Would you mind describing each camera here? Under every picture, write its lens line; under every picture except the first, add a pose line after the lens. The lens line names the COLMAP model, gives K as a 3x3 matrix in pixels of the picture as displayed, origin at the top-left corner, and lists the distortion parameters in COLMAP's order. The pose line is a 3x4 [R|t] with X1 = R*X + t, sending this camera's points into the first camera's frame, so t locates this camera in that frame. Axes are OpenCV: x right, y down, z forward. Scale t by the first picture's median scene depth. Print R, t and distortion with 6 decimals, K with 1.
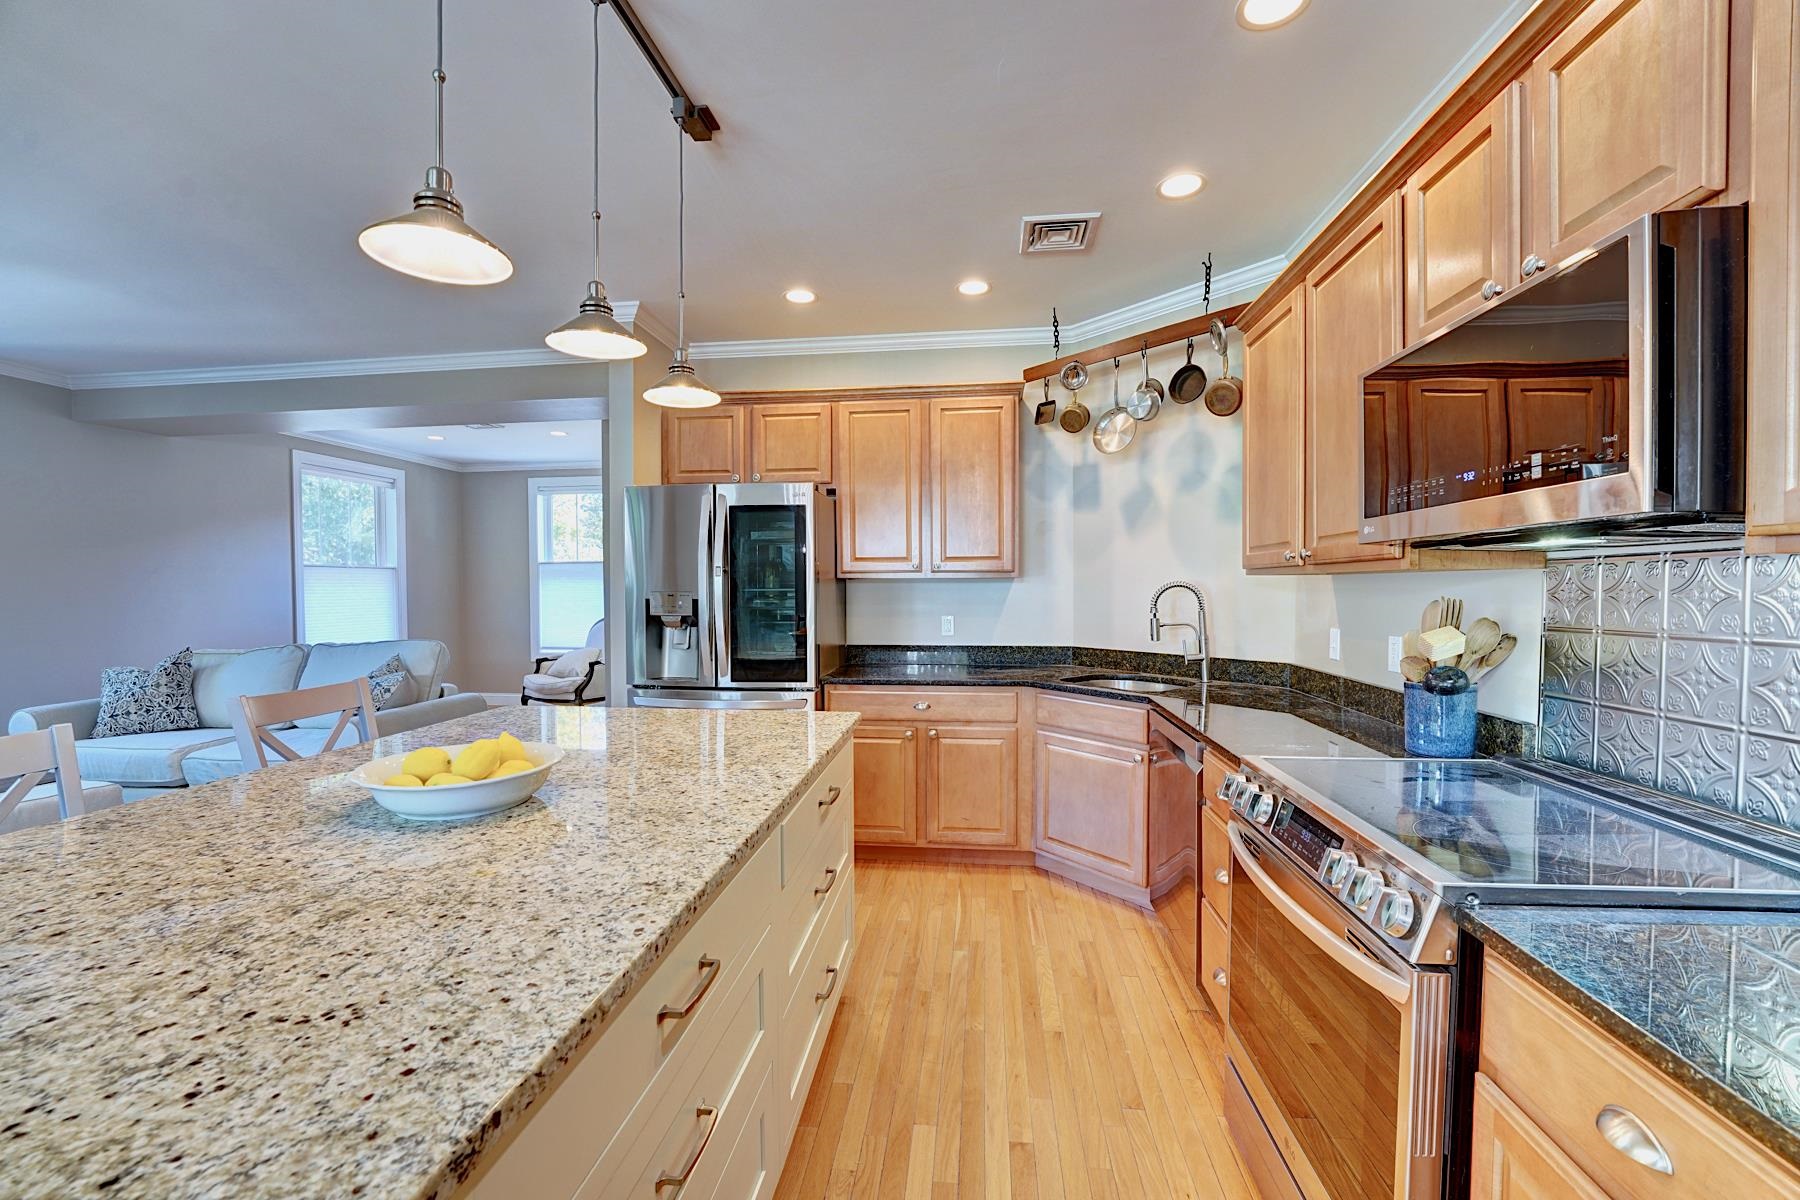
lens RADIAL K [[736.0, 0, 901.0], [0, 736.0, 609.0], [0, 0, 1]] dist [-0.031615, 0.004203]
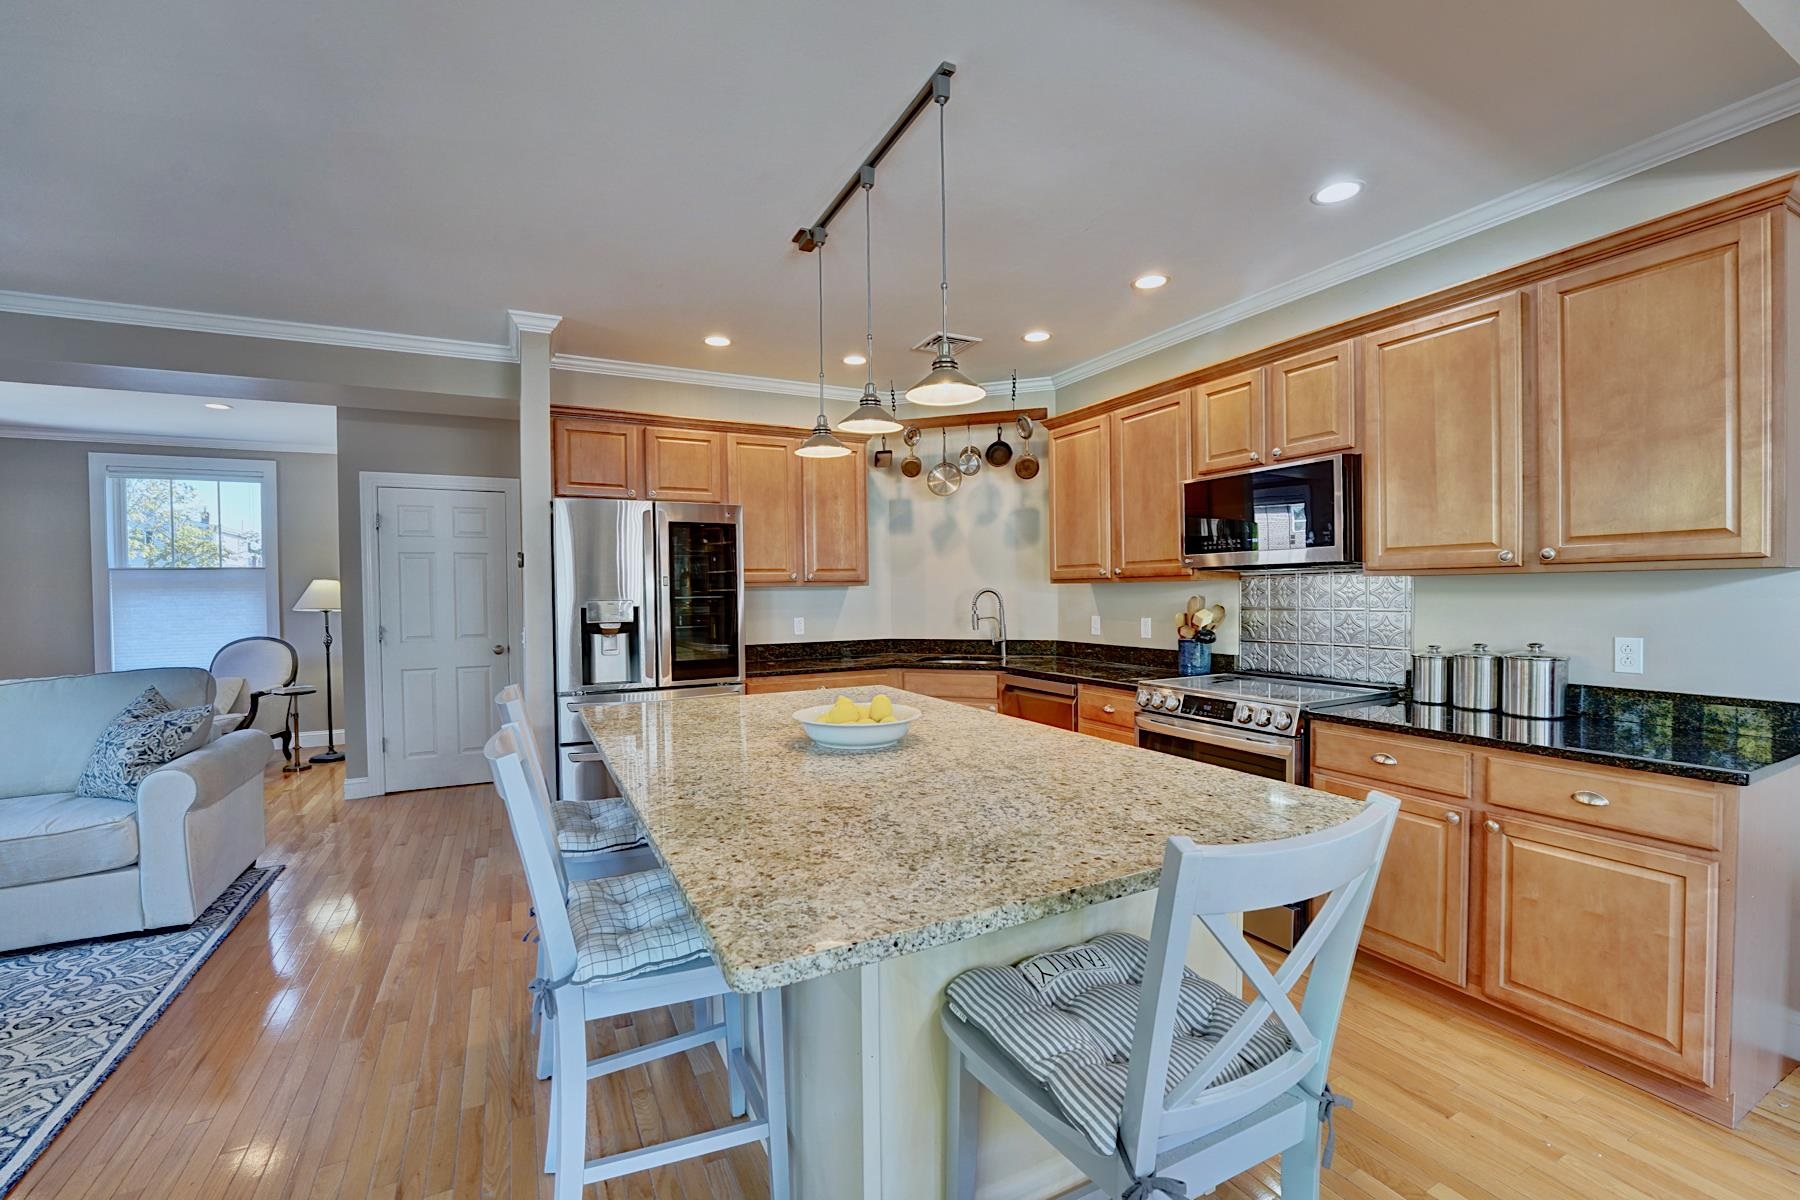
lens RADIAL K [[736.0, 0, 912.1], [0, 736.0, 606.6], [0, 0, 1]] dist [-0.031615, 0.004203]
pose [[0.830459, -0.019027, 0.556754, -0.540017], [0.027341, 0.999604, -0.006622, 0.004579], [-0.556408, 0.020721, 0.830651, -0.116511]]
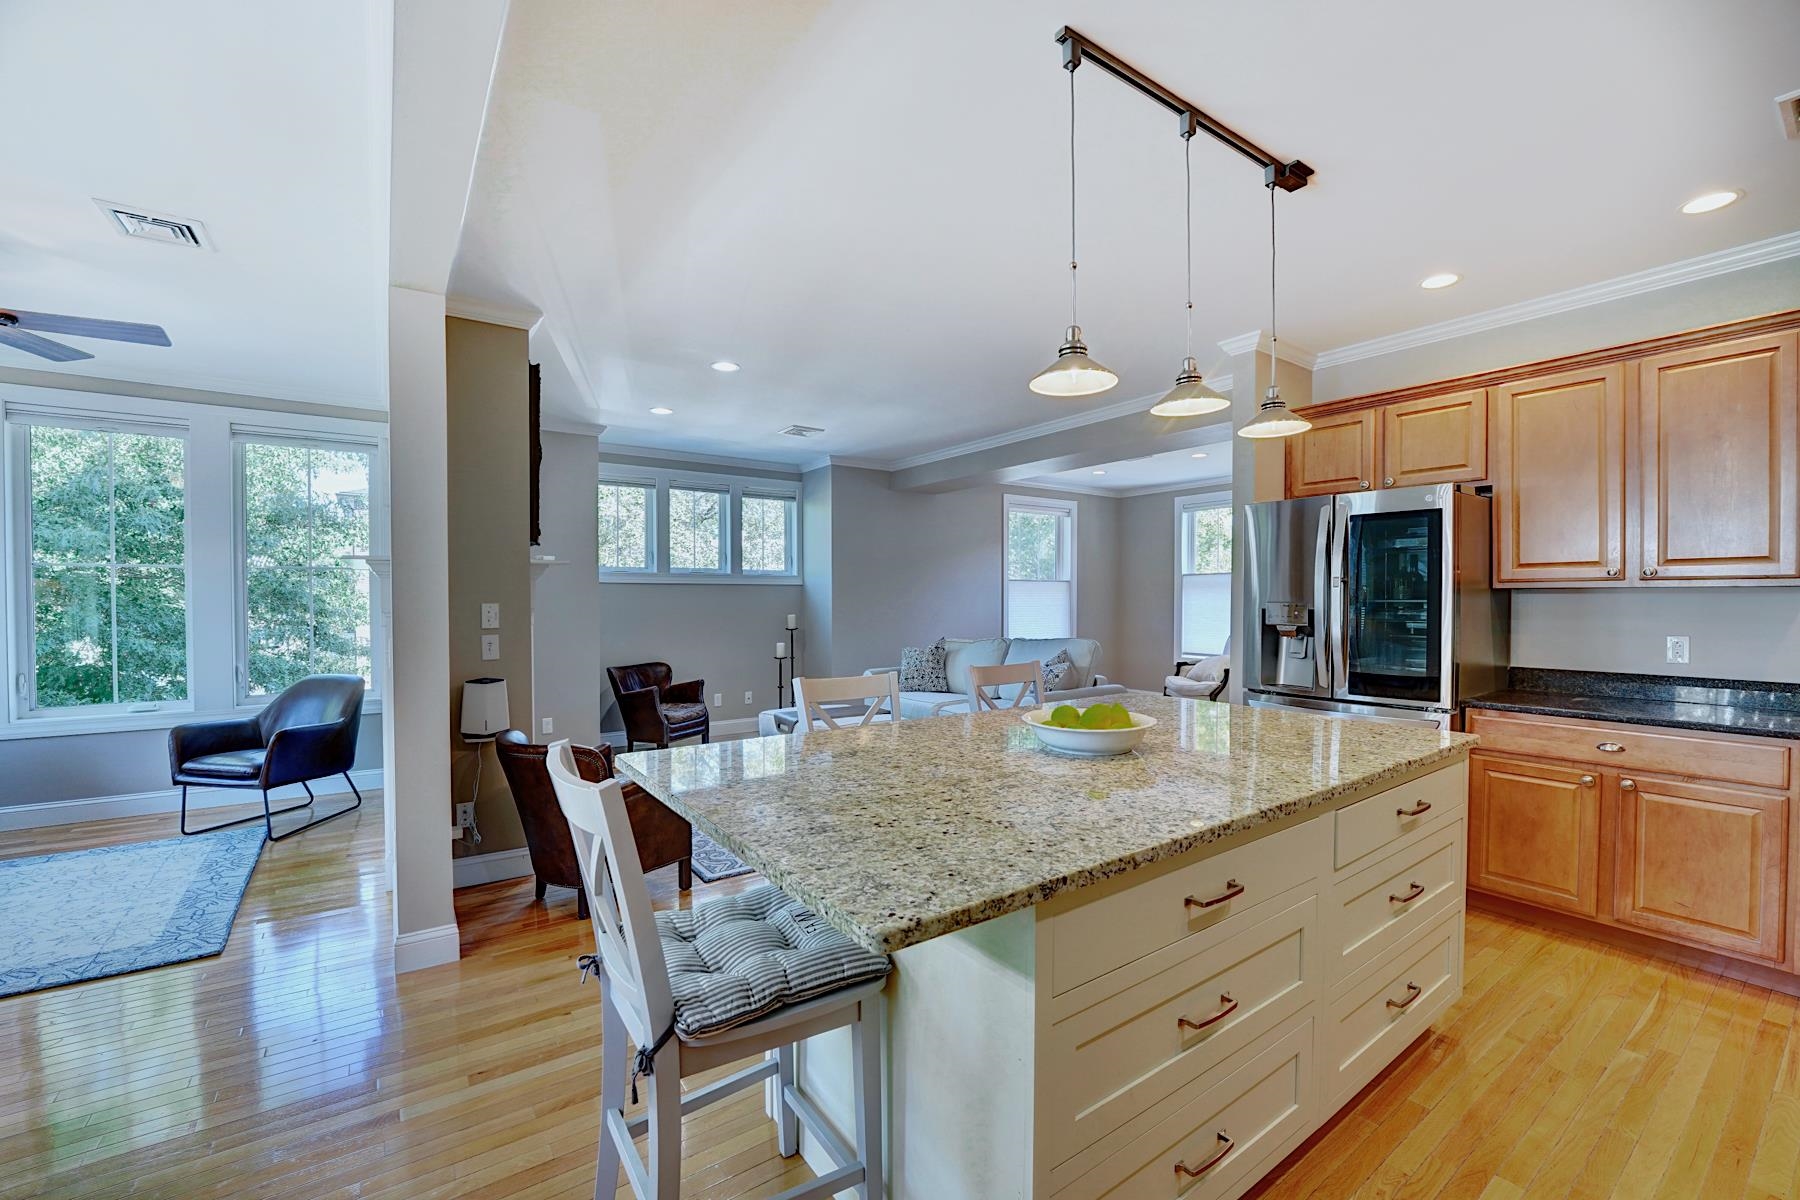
lens RADIAL K [[736.0, 0, 896.4], [0, 736.0, 607.2], [0, 0, 1]] dist [-0.031615, 0.004203]
pose [[0.663091, 0.013259, -0.748421, 0.094008], [-0.025307, 0.999669, -0.004711, 0.002813], [0.748111, 0.022064, 0.663207, -0.101846]]
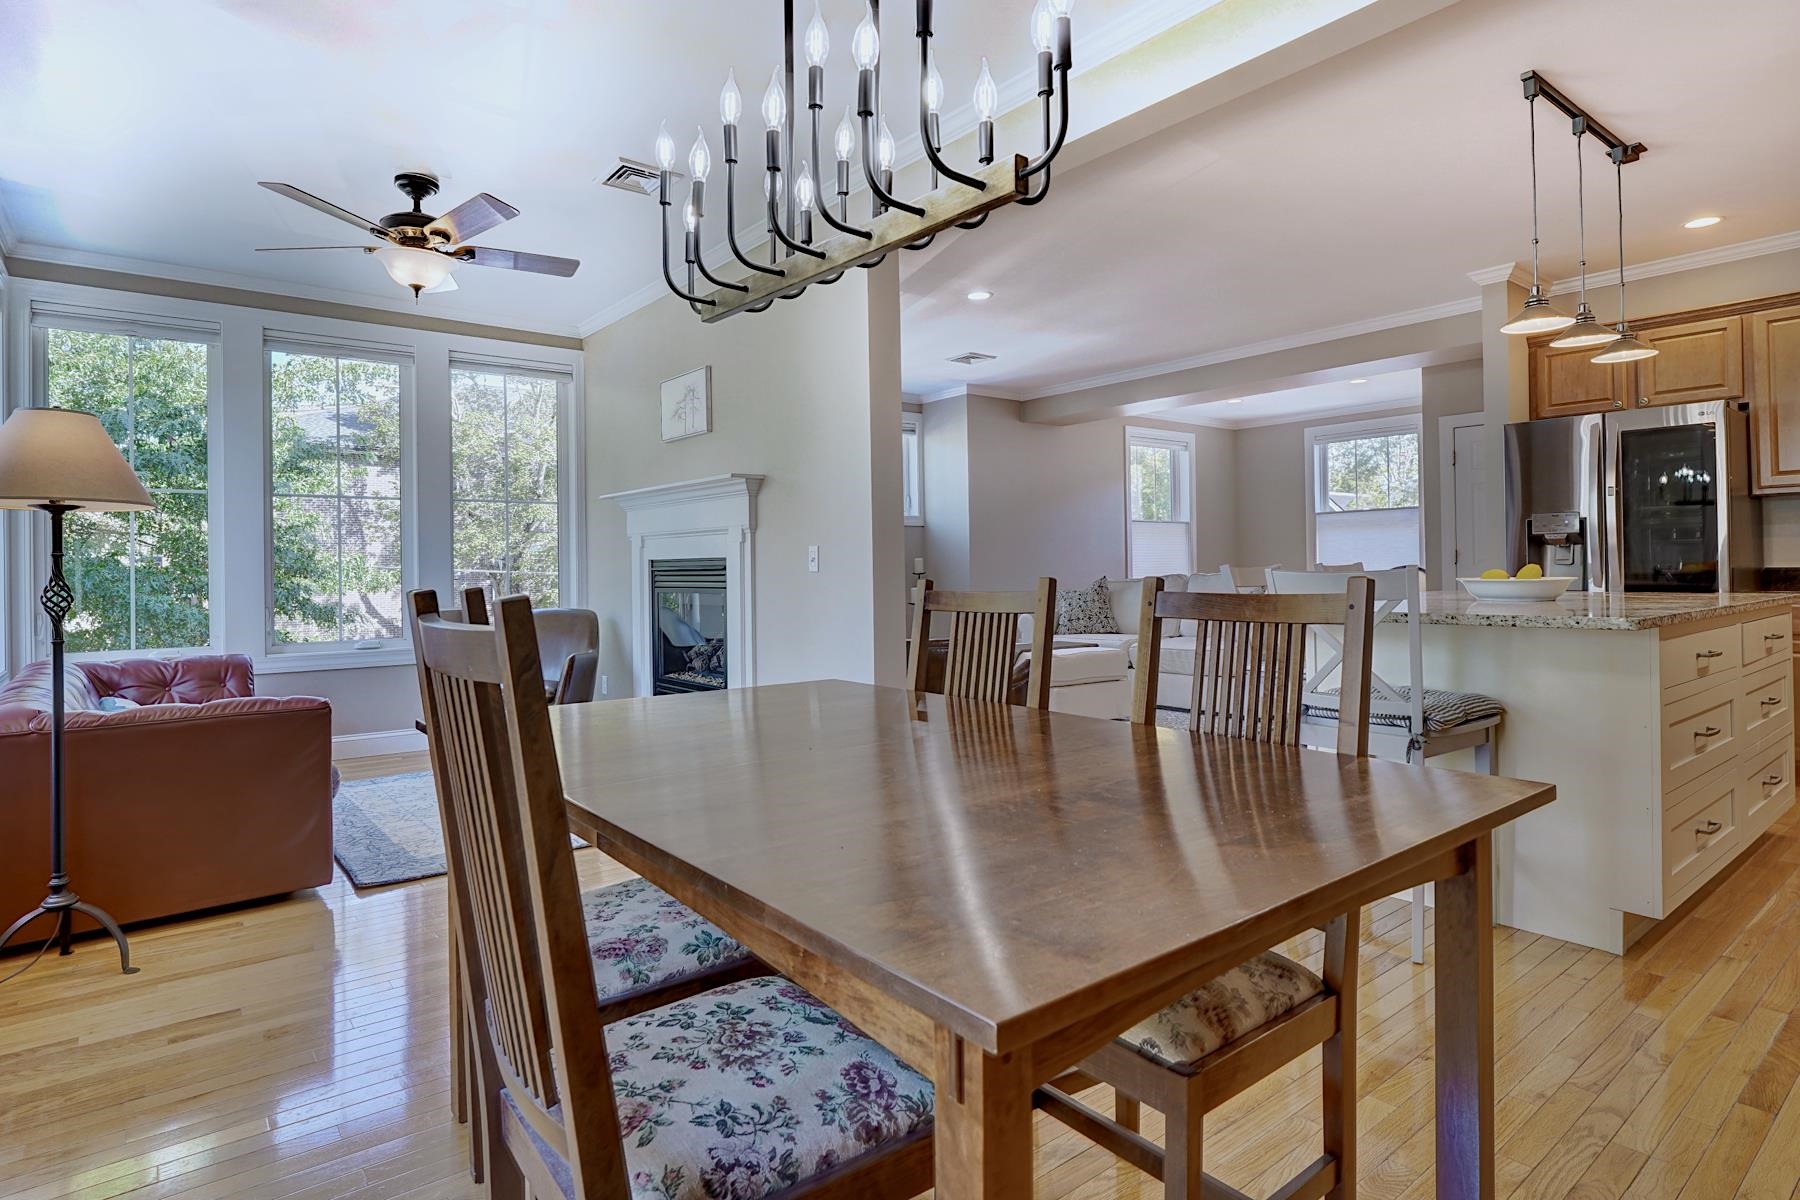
lens RADIAL K [[950.4, 0, 850.2], [0, 950.4, 557.7], [0, 0, 1]] dist [-0.002108, -0.001169]
pose [[0.688559, -0.014456, -0.725036, -0.002164], [-0.011559, 0.999456, -0.030904, 0.103971], [0.725088, 0.029660, 0.688017, -0.795610]]
